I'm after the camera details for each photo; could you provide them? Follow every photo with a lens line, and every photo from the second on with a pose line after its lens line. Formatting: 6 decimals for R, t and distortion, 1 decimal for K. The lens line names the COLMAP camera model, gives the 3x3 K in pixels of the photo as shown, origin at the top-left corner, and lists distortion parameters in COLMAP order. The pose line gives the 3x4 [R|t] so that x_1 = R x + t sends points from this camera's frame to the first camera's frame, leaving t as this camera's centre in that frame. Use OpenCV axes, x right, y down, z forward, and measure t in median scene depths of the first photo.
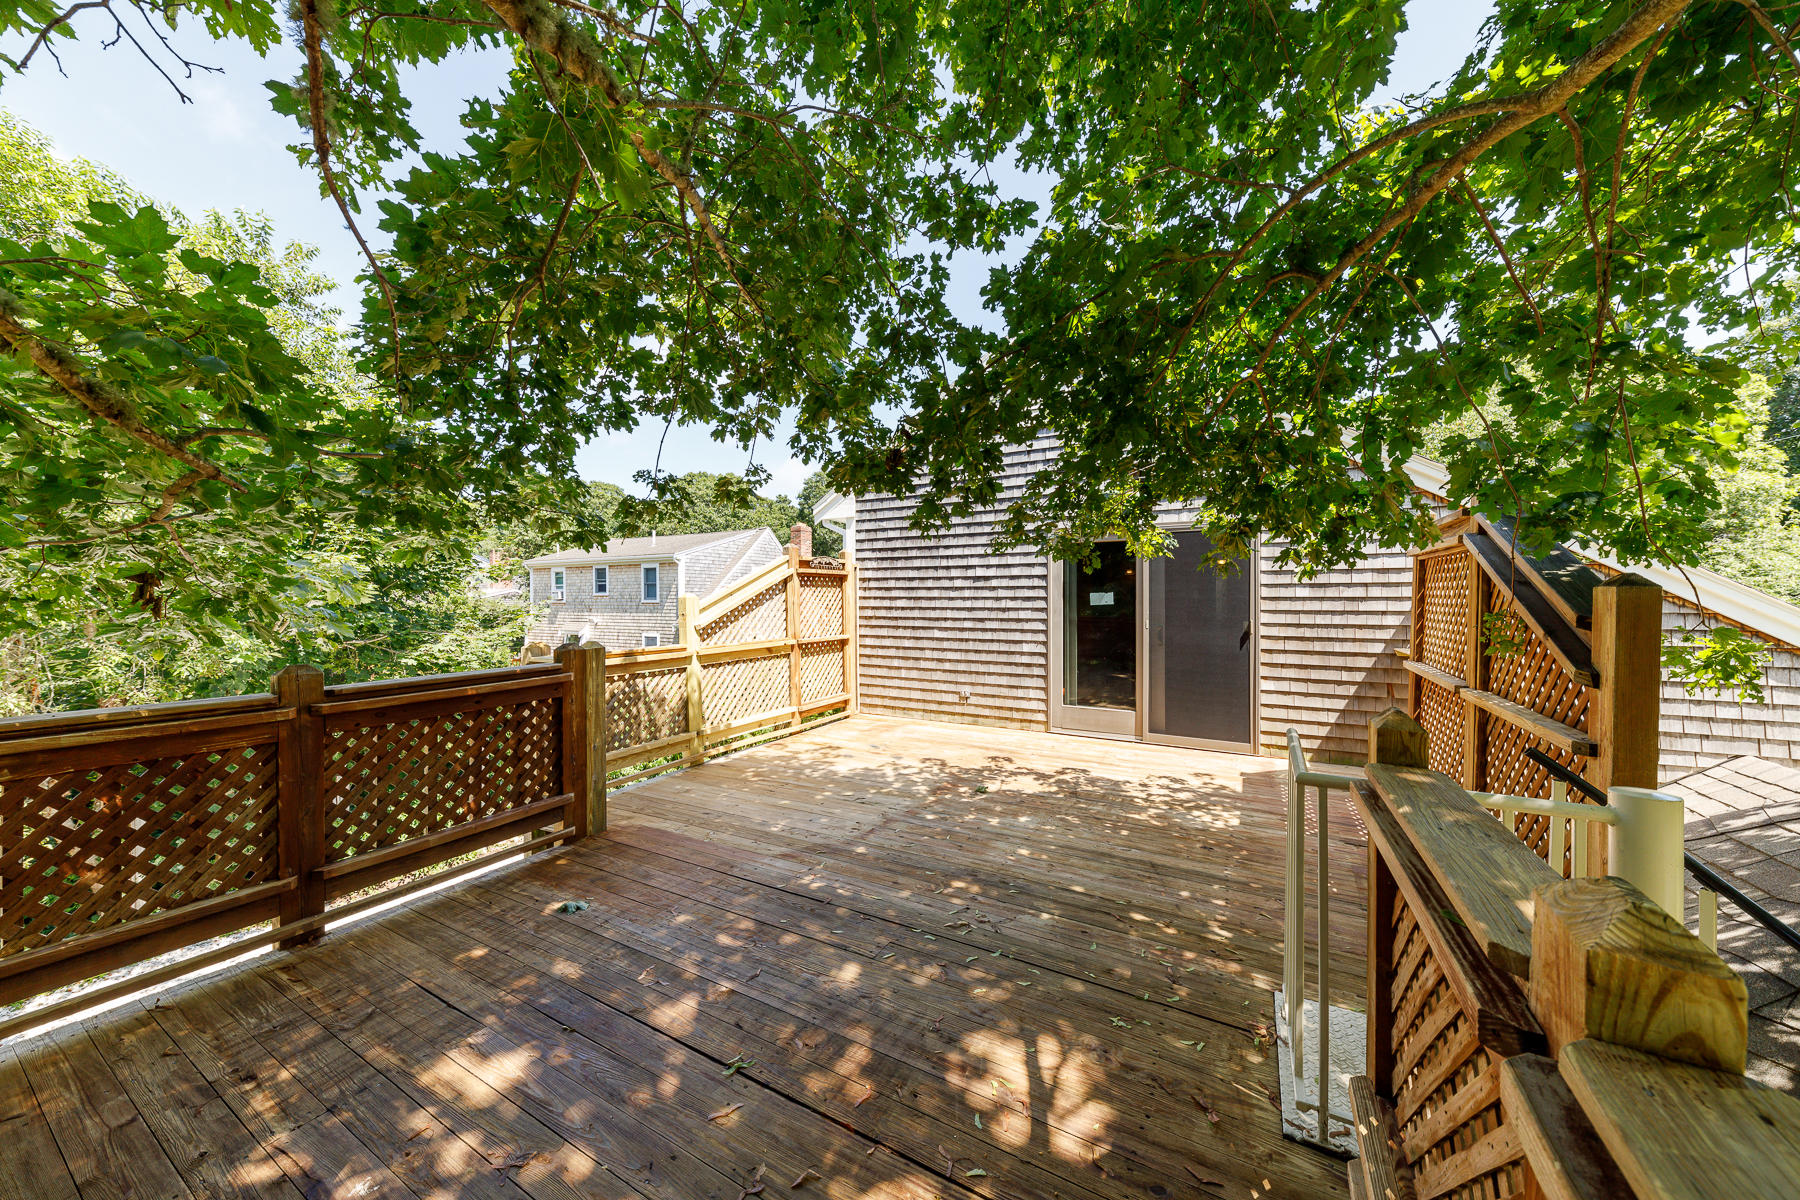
lens RADIAL K [[634.8, 0, 898.4], [0, 634.8, 608.9], [0, 0, 1]] dist [-0.000470, -0.000066]
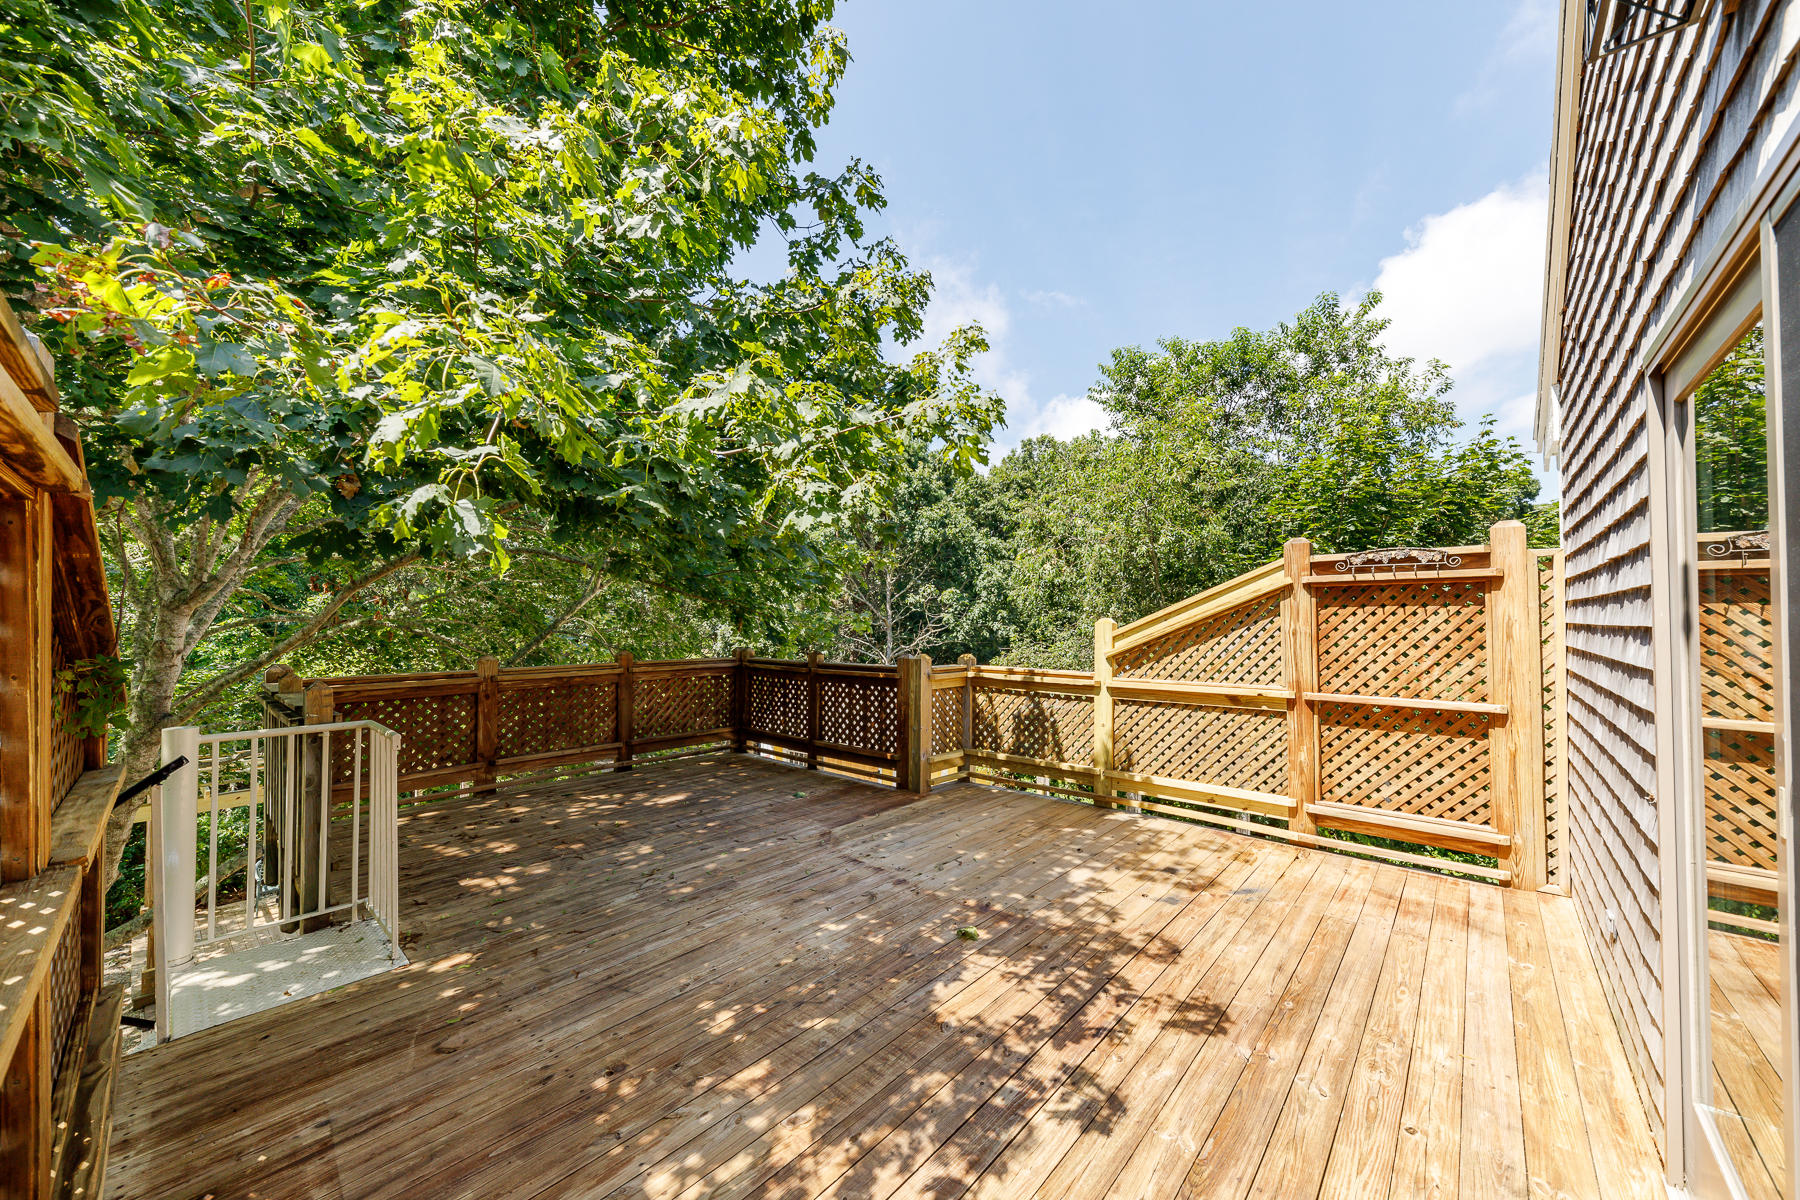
lens RADIAL K [[634.8, 0, 898.4], [0, 634.8, 608.9], [0, 0, 1]] dist [-0.000470, -0.000066]
pose [[-0.247581, -0.014101, -0.968765, 0.658164], [-0.016308, 0.999813, -0.010385, -0.025072], [0.968730, 0.013227, -0.247765, 0.963331]]
